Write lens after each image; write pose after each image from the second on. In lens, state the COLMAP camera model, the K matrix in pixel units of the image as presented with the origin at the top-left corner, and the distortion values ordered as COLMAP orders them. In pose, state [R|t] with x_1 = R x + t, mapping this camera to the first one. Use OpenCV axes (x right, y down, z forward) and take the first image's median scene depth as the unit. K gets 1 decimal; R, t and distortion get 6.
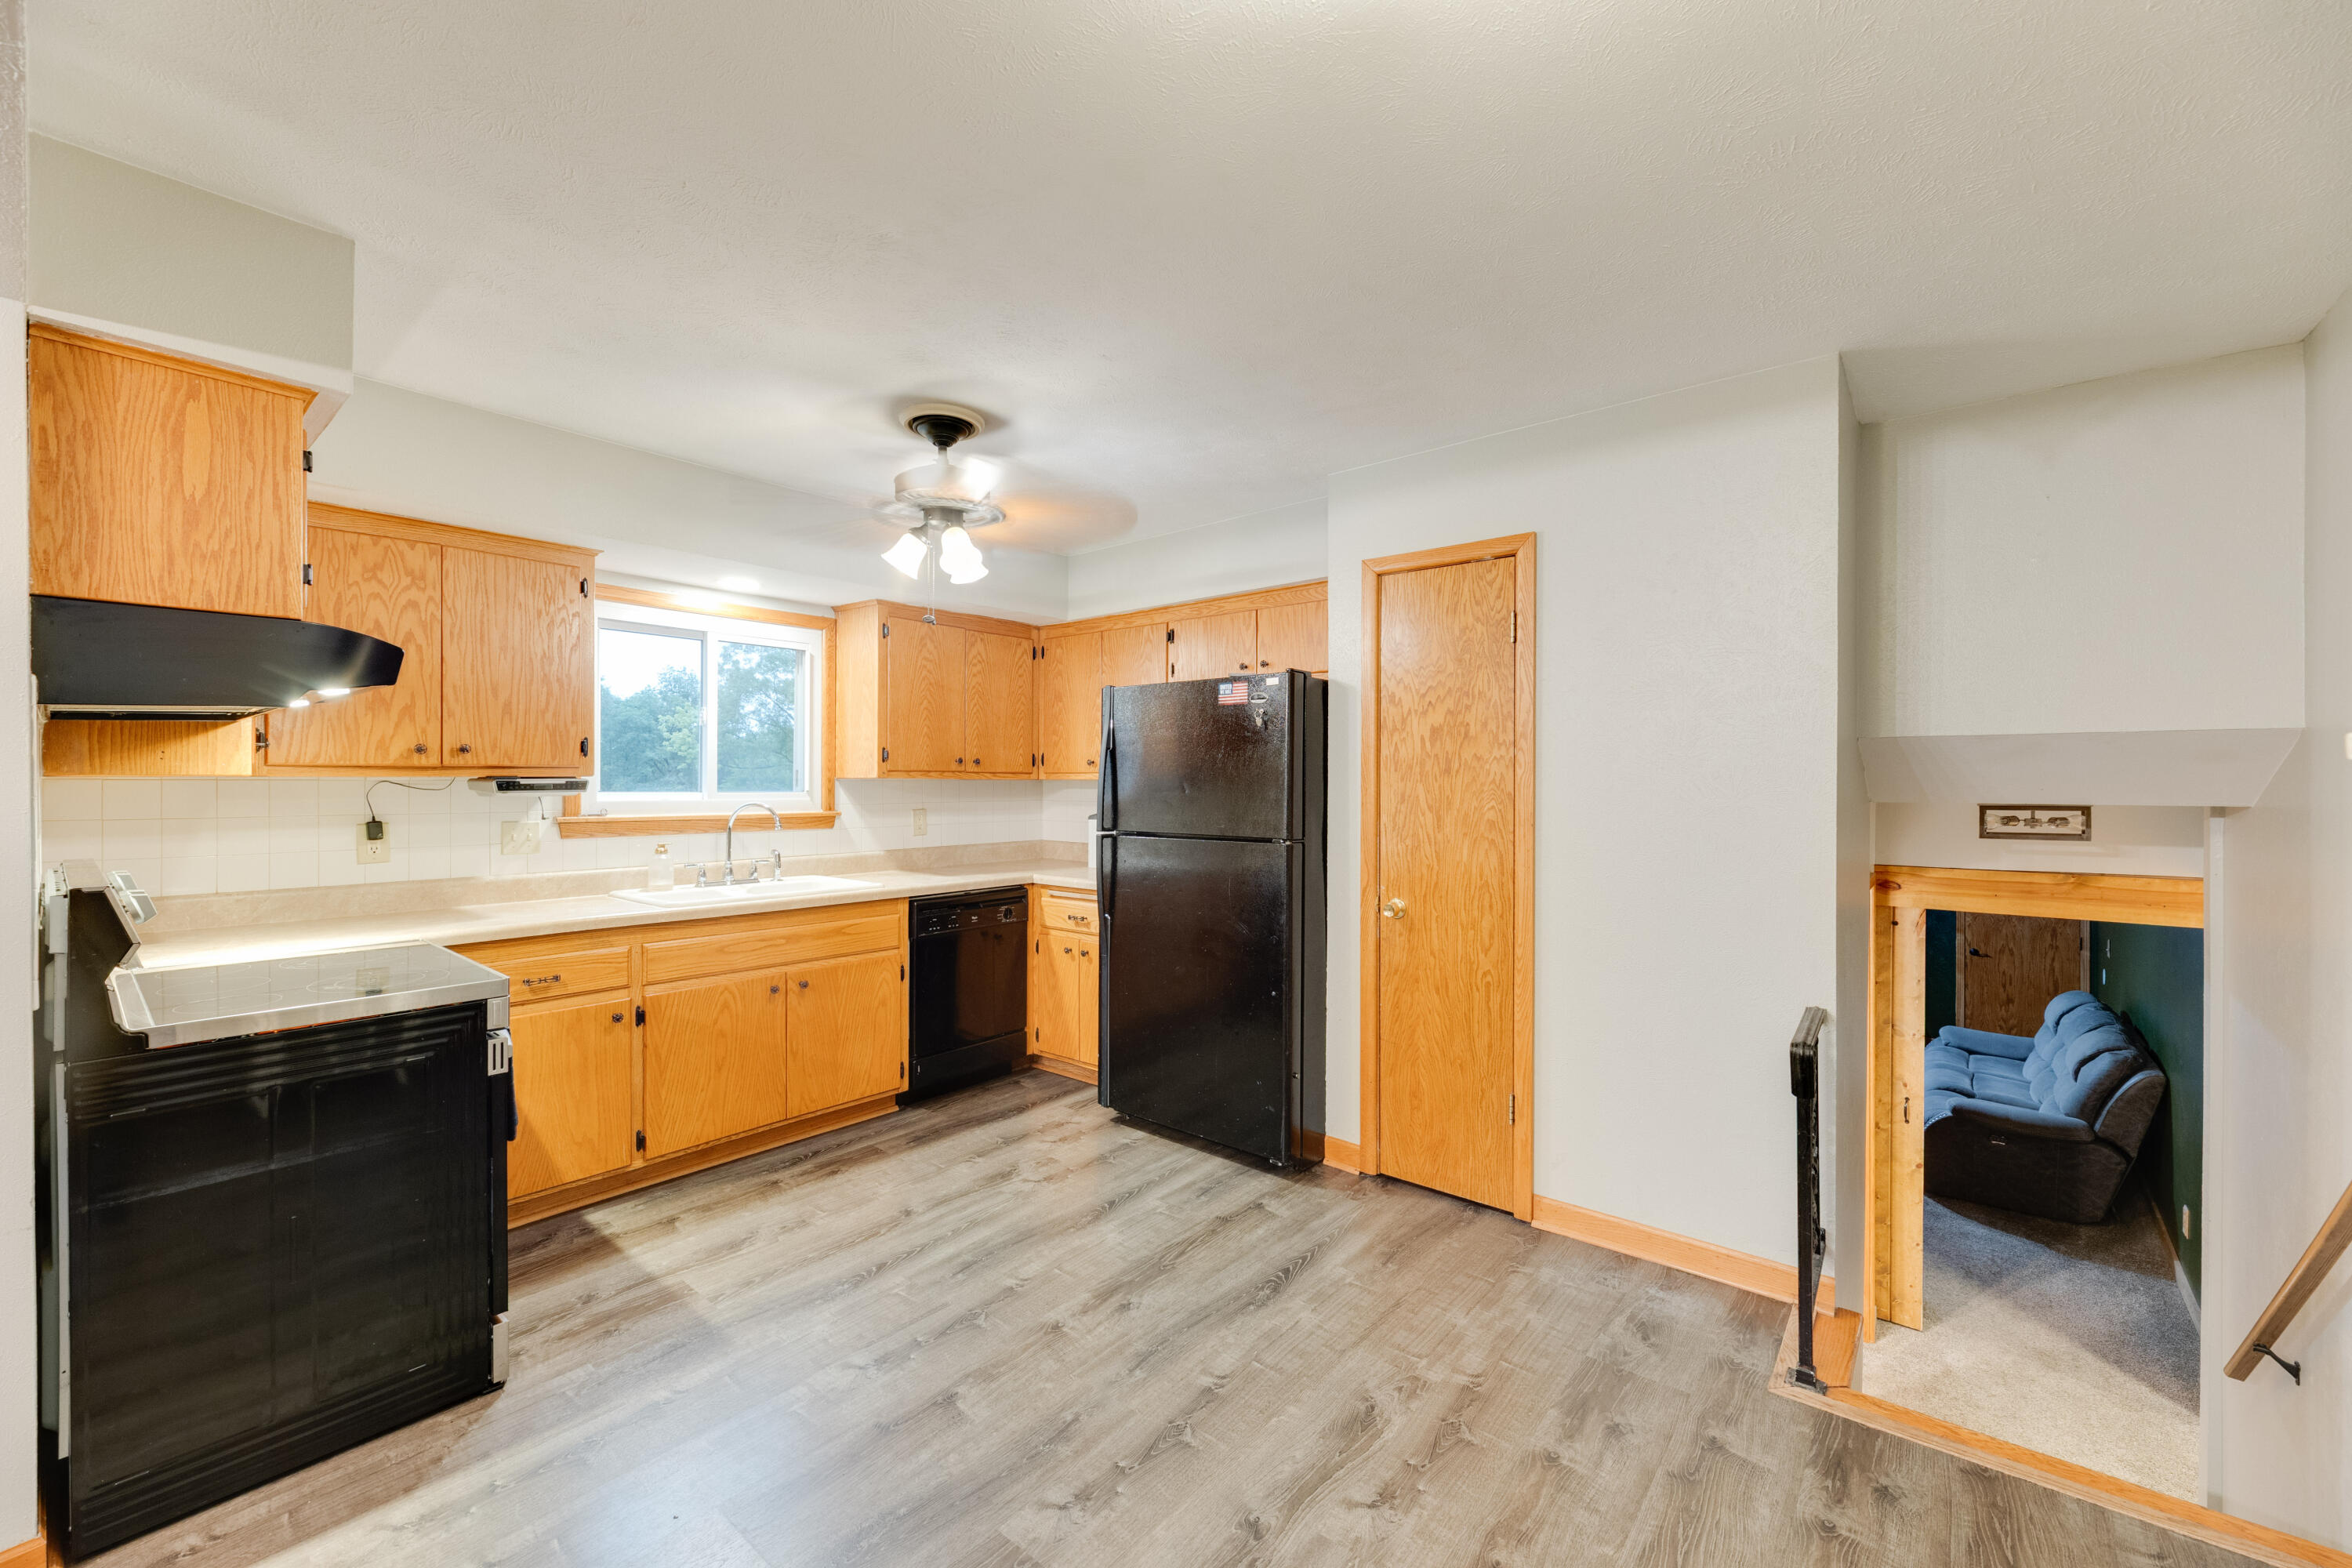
lens RADIAL K [[938.5, 0, 1172.0], [0, 938.5, 783.2], [0, 0, 1]] dist [-0.001829, 0.000072]
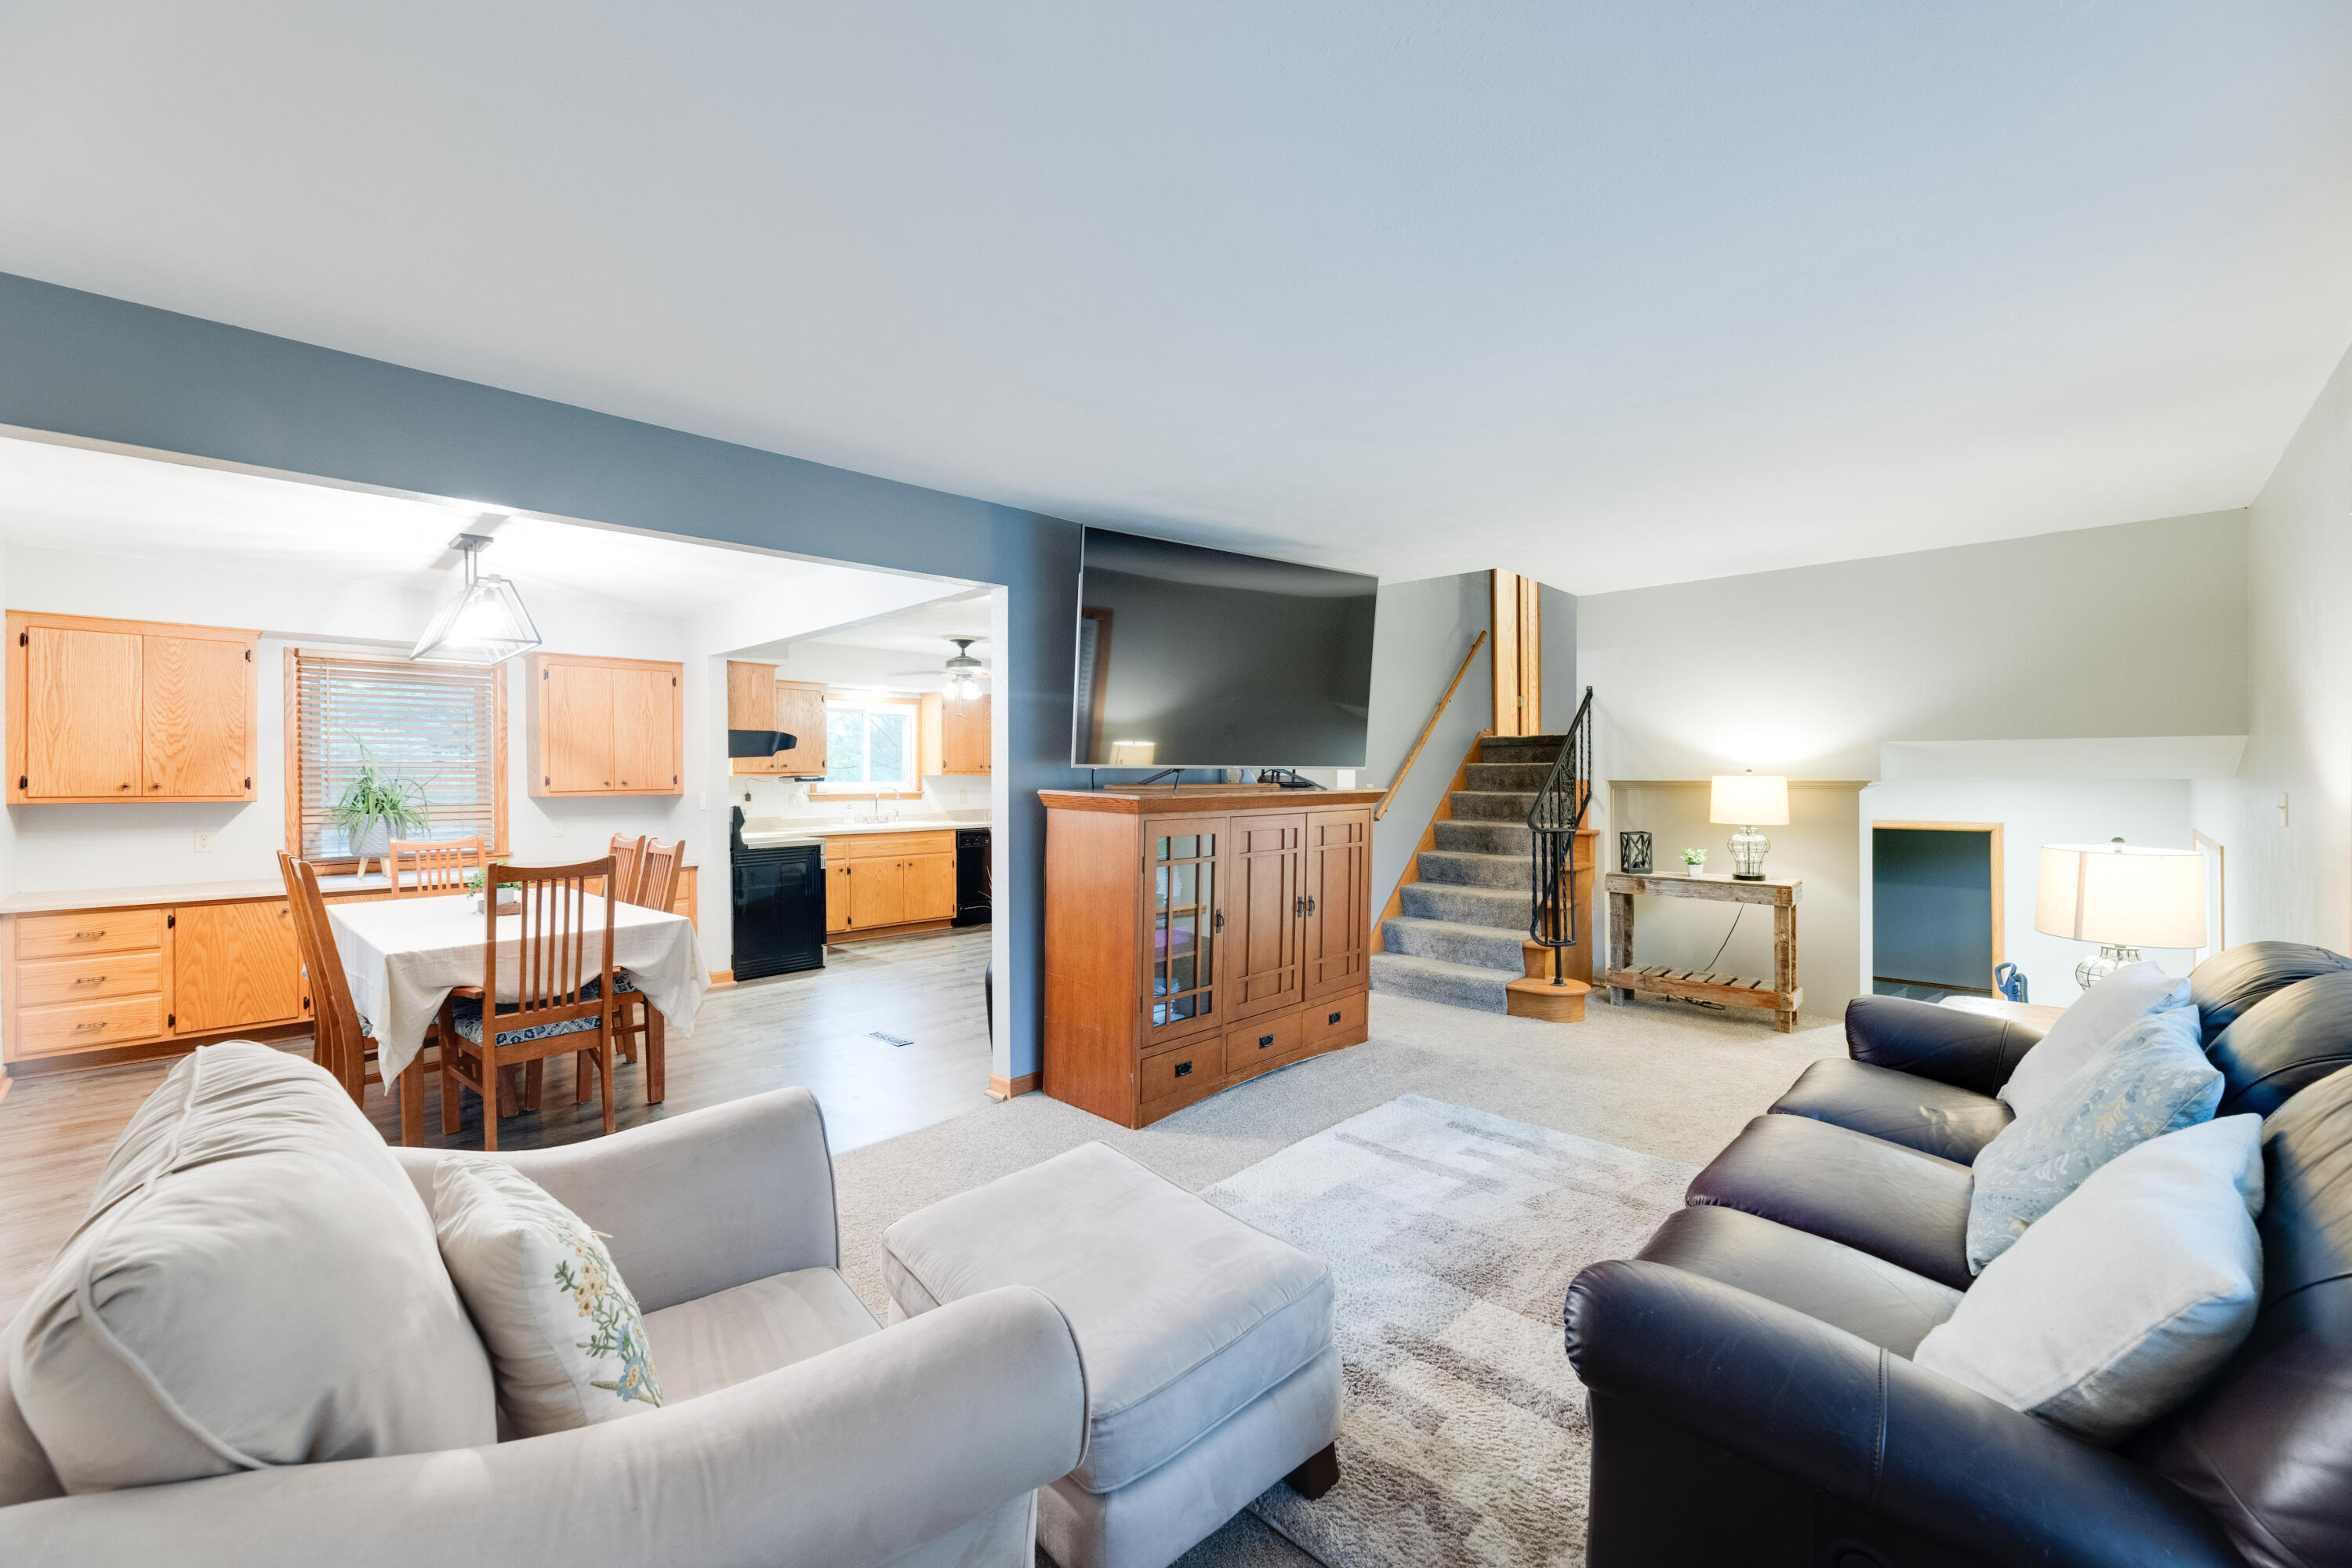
lens RADIAL K [[938.5, 0, 1172.0], [0, 938.5, 783.2], [0, 0, 1]] dist [-0.001829, 0.000072]
pose [[0.997272, -0.008229, -0.073348, 0.420319], [0.008751, 0.999939, 0.006797, 0.003110], [0.073288, -0.007420, 0.997283, -1.254368]]
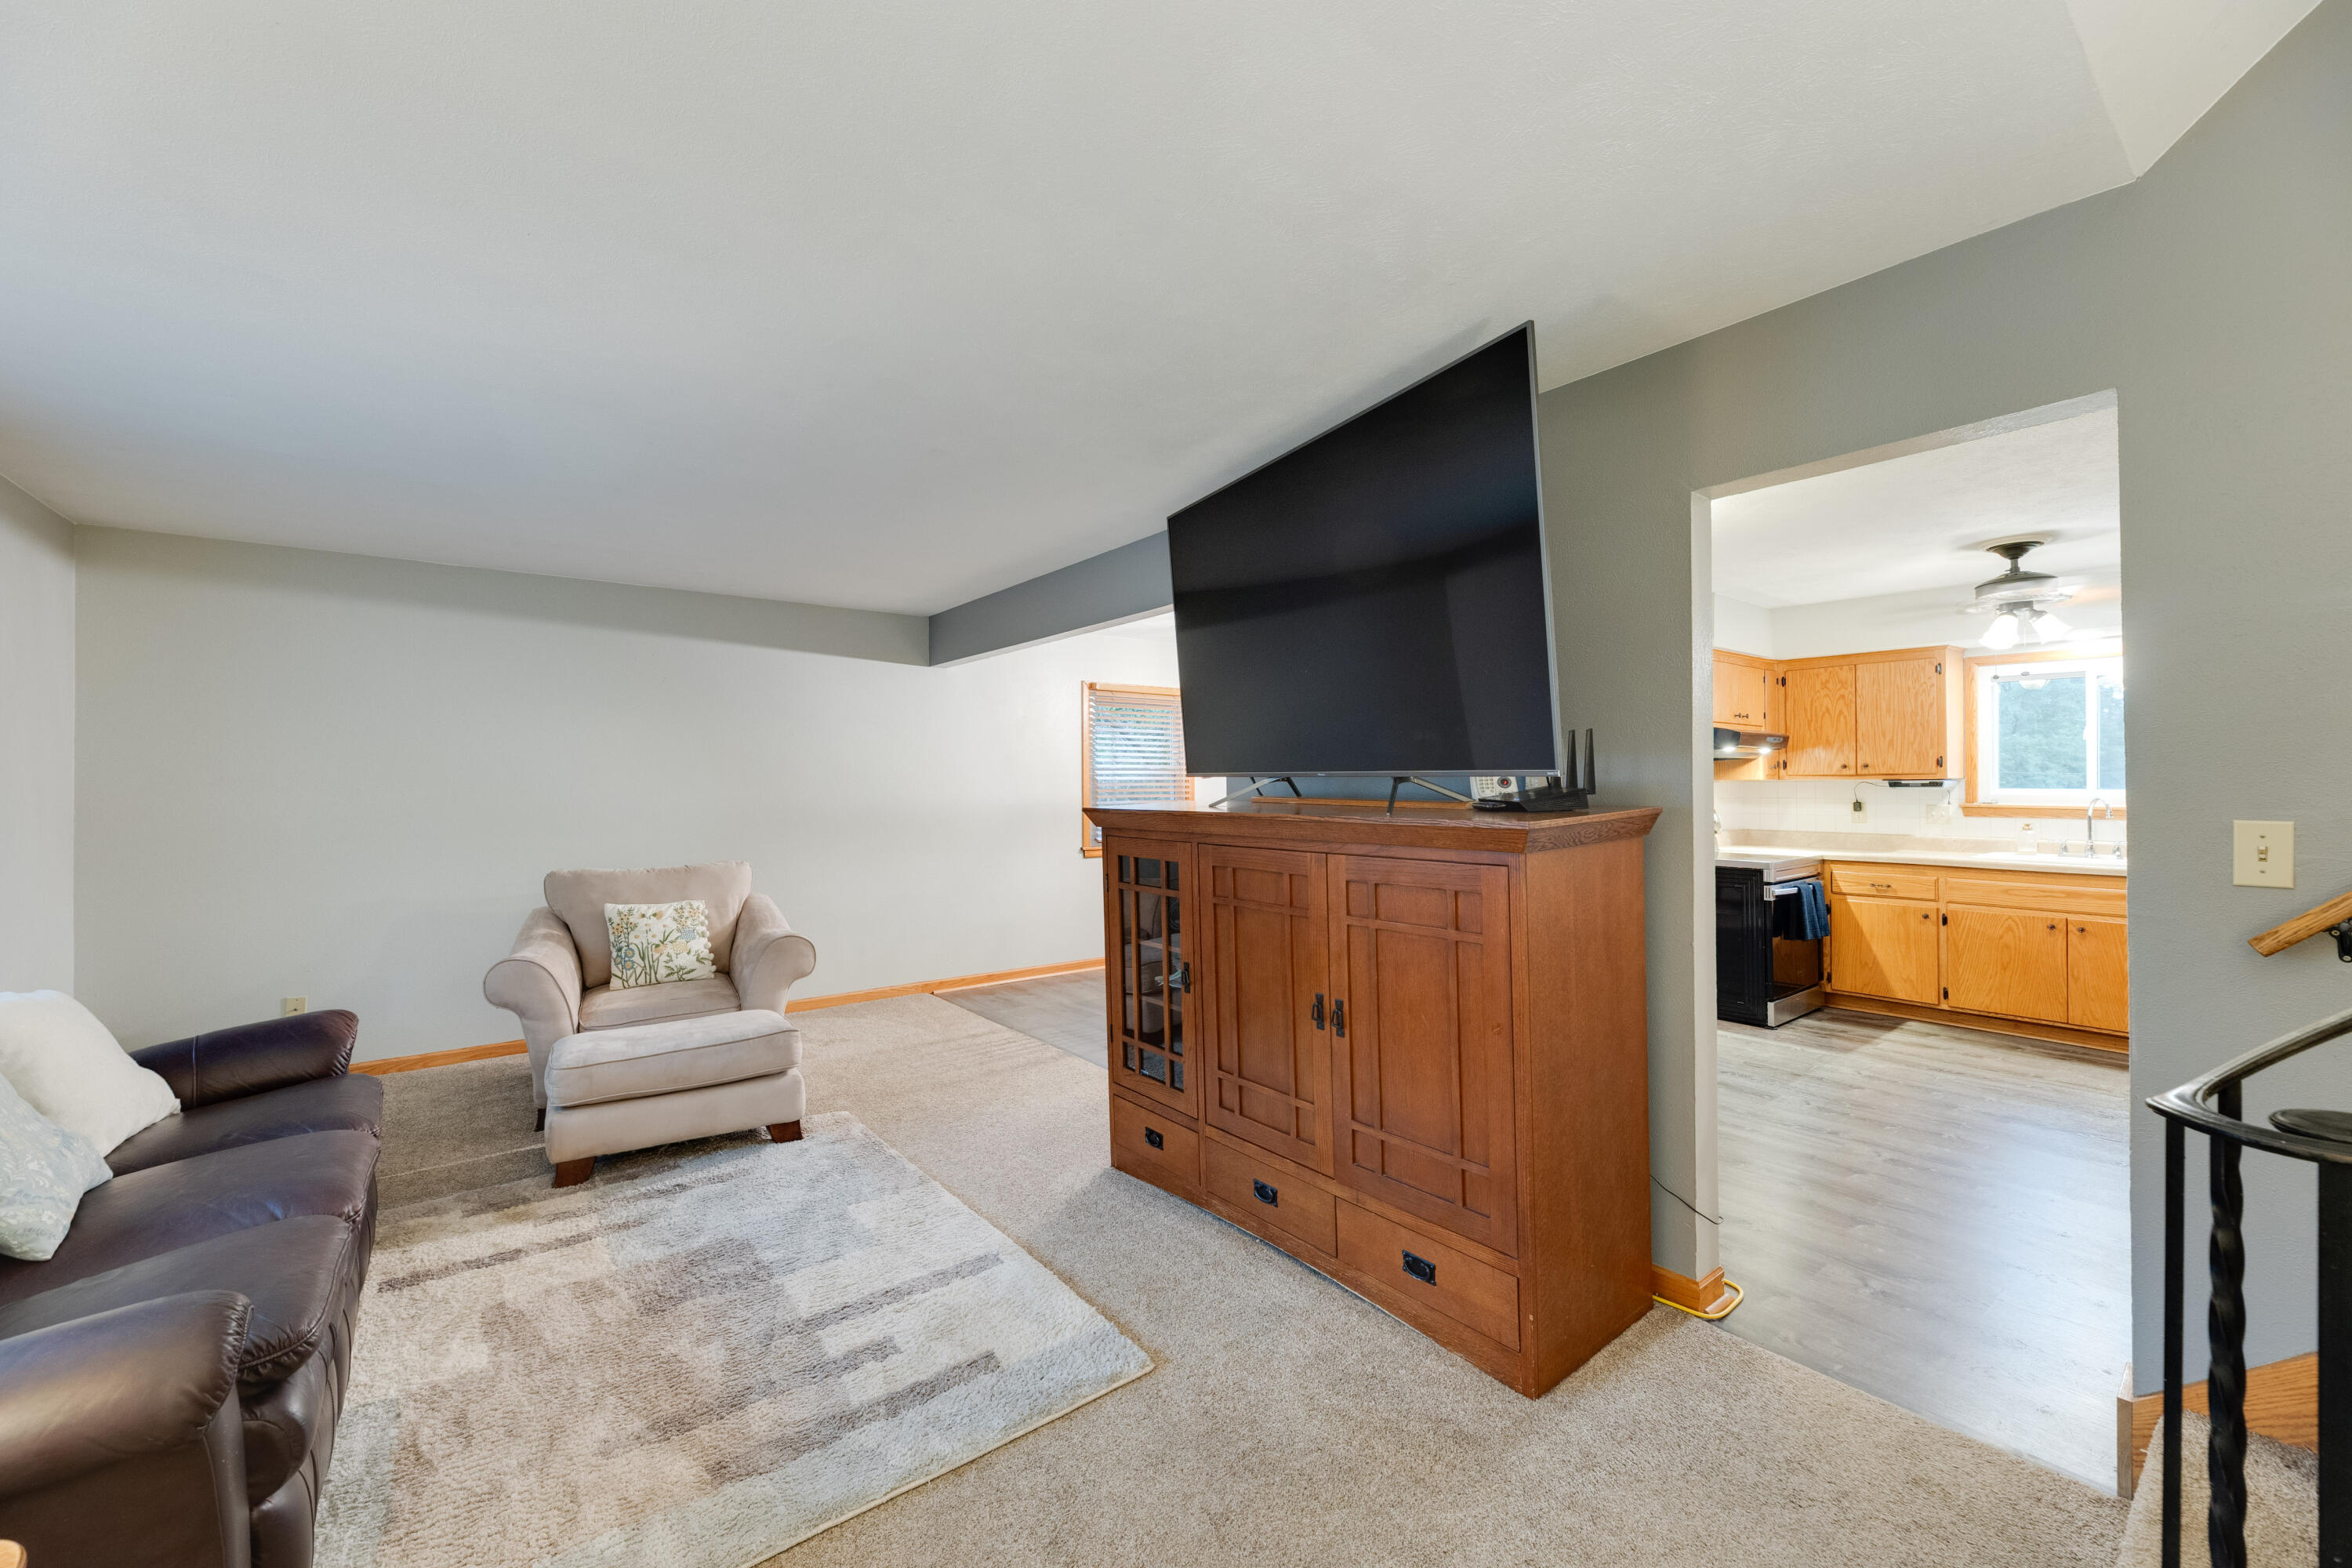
lens RADIAL K [[938.5, 0, 1172.0], [0, 938.5, 783.2], [0, 0, 1]] dist [-0.001829, 0.000072]
pose [[-0.207246, -0.001021, -0.978288, 1.200881], [0.001147, 0.999999, -0.001287, 0.001401], [0.978288, -0.001389, -0.207245, -0.013284]]
